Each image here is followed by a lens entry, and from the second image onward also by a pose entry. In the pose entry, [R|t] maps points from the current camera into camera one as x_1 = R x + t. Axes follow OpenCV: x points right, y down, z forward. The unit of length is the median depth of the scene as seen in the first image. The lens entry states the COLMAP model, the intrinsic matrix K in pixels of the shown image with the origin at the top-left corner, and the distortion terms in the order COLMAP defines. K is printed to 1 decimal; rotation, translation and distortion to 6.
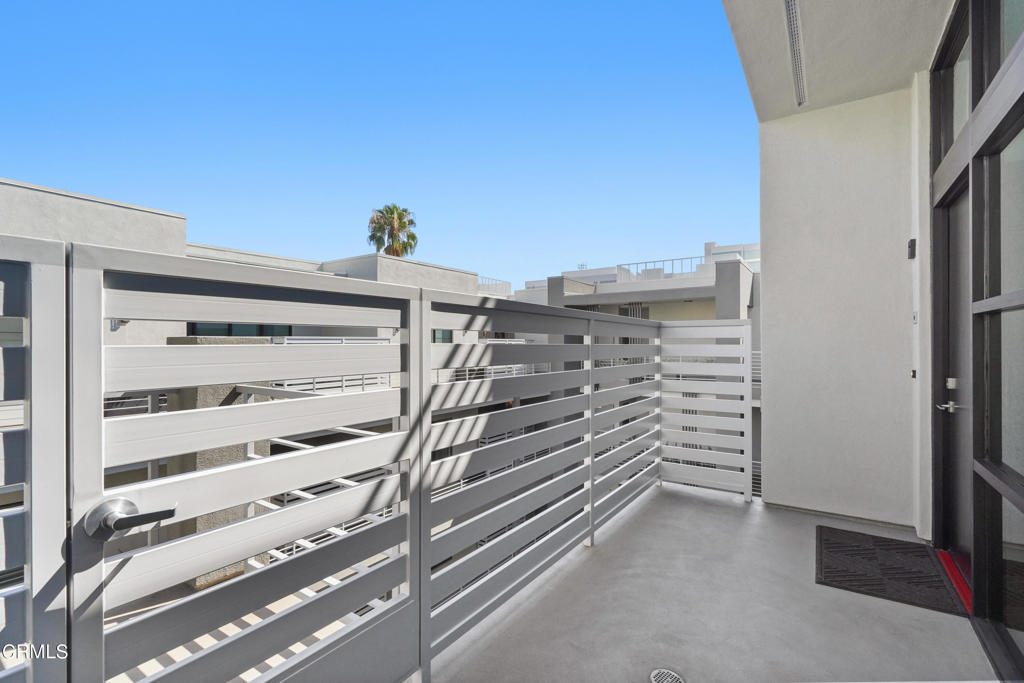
lens RADIAL K [[469.7, 0, 504.3], [0, 469.7, 342.6], [0, 0, 1]] dist [-0.005865, 0.001746]
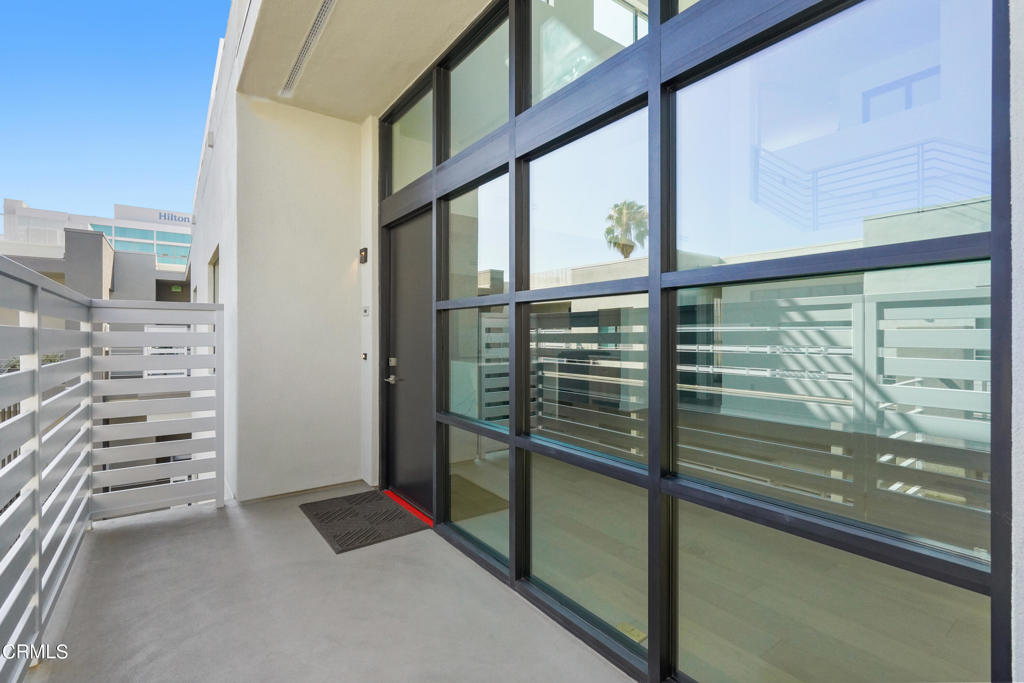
lens RADIAL K [[469.7, 0, 510.2], [0, 469.7, 336.7], [0, 0, 1]] dist [-0.005865, 0.001746]
pose [[0.325397, 0.000730, 0.945577, -0.181203], [-0.004914, 0.999988, 0.000919, 0.011703], [-0.945565, -0.004945, 0.325397, 0.232766]]
